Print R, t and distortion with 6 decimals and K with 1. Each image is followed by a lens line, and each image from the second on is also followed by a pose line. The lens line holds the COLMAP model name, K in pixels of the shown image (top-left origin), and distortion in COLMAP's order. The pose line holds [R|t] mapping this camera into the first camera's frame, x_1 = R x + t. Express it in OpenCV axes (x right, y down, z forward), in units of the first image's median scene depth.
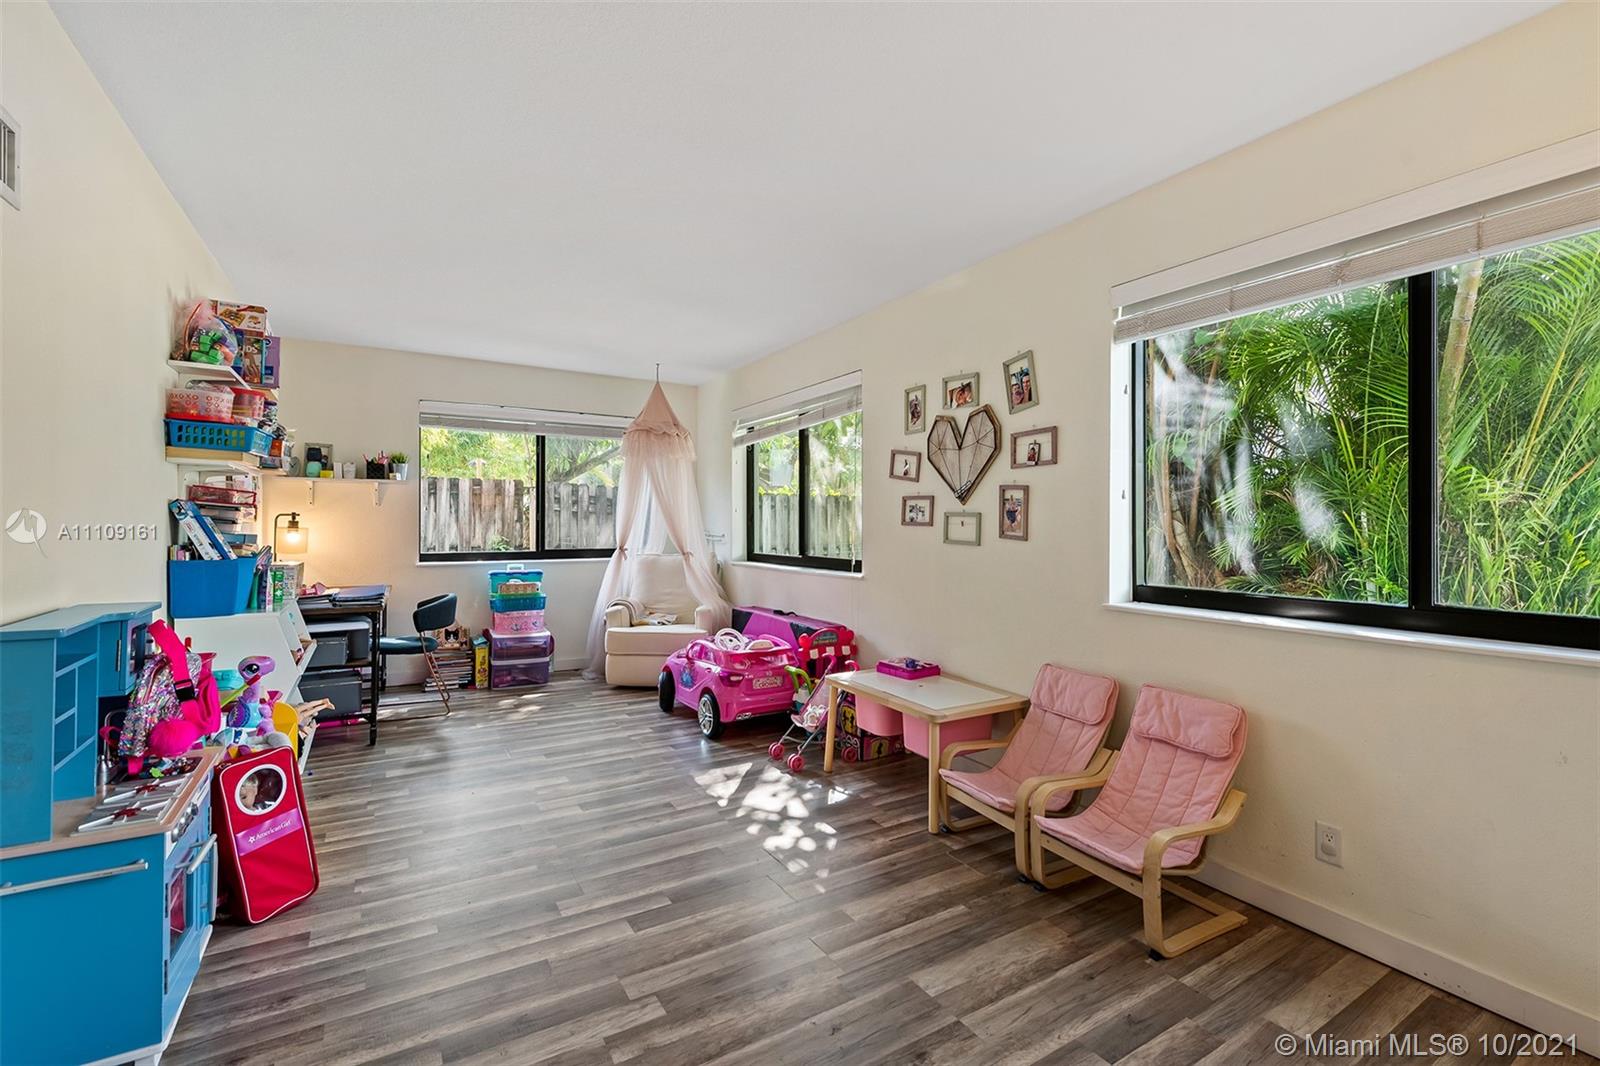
lens RADIAL K [[684.8, 0, 802.4], [0, 684.8, 526.9], [0, 0, 1]] dist [-0.001449, -0.000137]
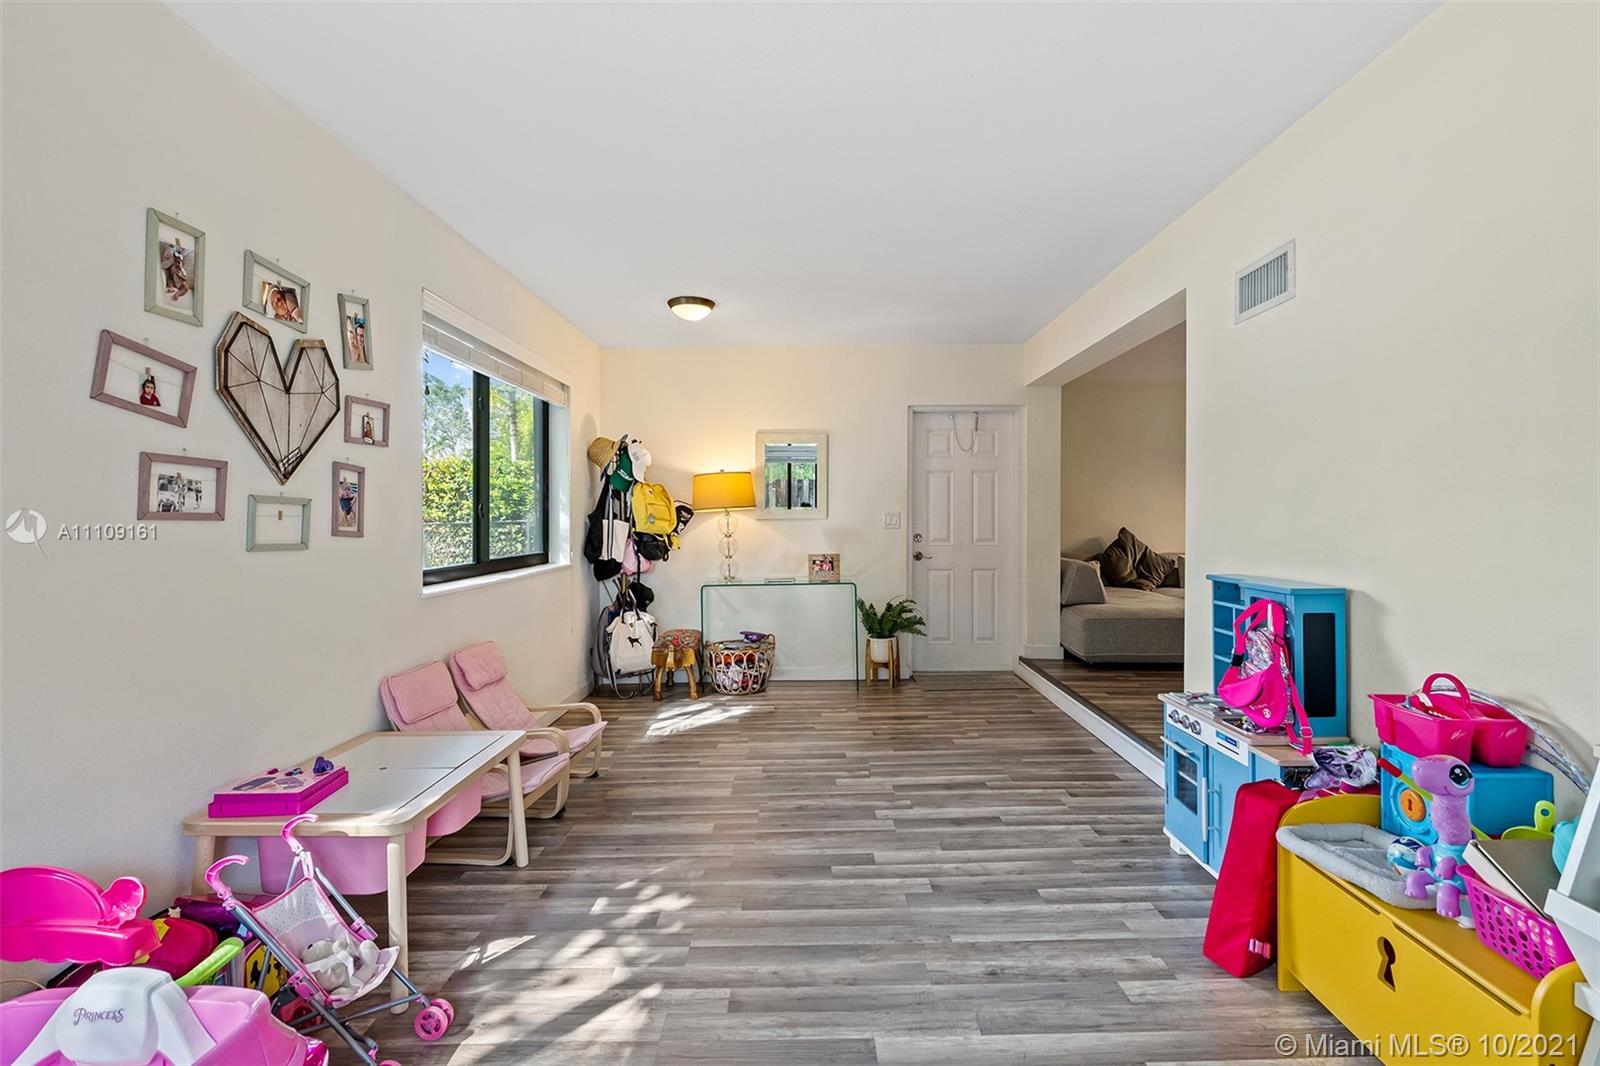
lens RADIAL K [[765.3, 0, 790.1], [0, 765.3, 526.0], [0, 0, 1]] dist [0.001377, 0.000231]
pose [[-0.843539, -0.009548, 0.536982, -0.552490], [0.000874, 0.999816, 0.019149, -0.008995], [-0.537067, 0.016622, -0.843376, 1.449002]]
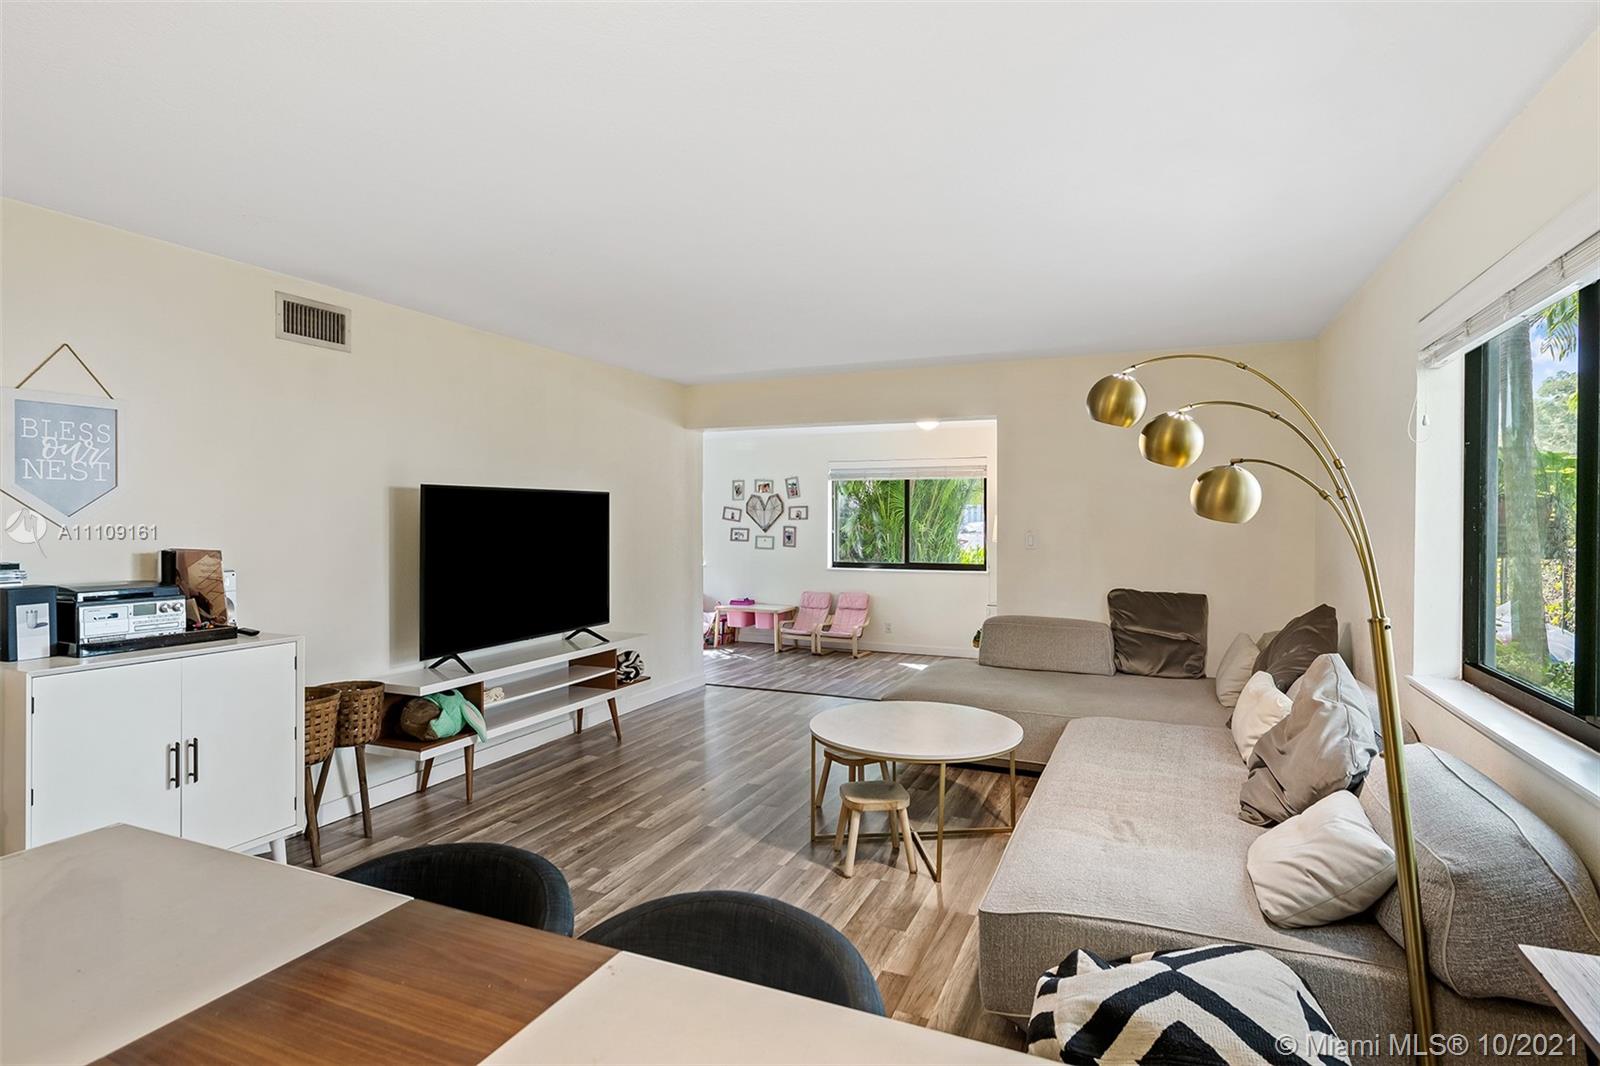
lens RADIAL K [[763.1, 0, 803.0], [0, 763.1, 522.9], [0, 0, 1]] dist [0.001602, -0.021791]
pose [[0.811474, -0.003439, 0.584378, -1.356986], [0.004124, 0.999991, 0.000159, -0.073824], [-0.584374, 0.002281, 0.811481, -1.401362]]
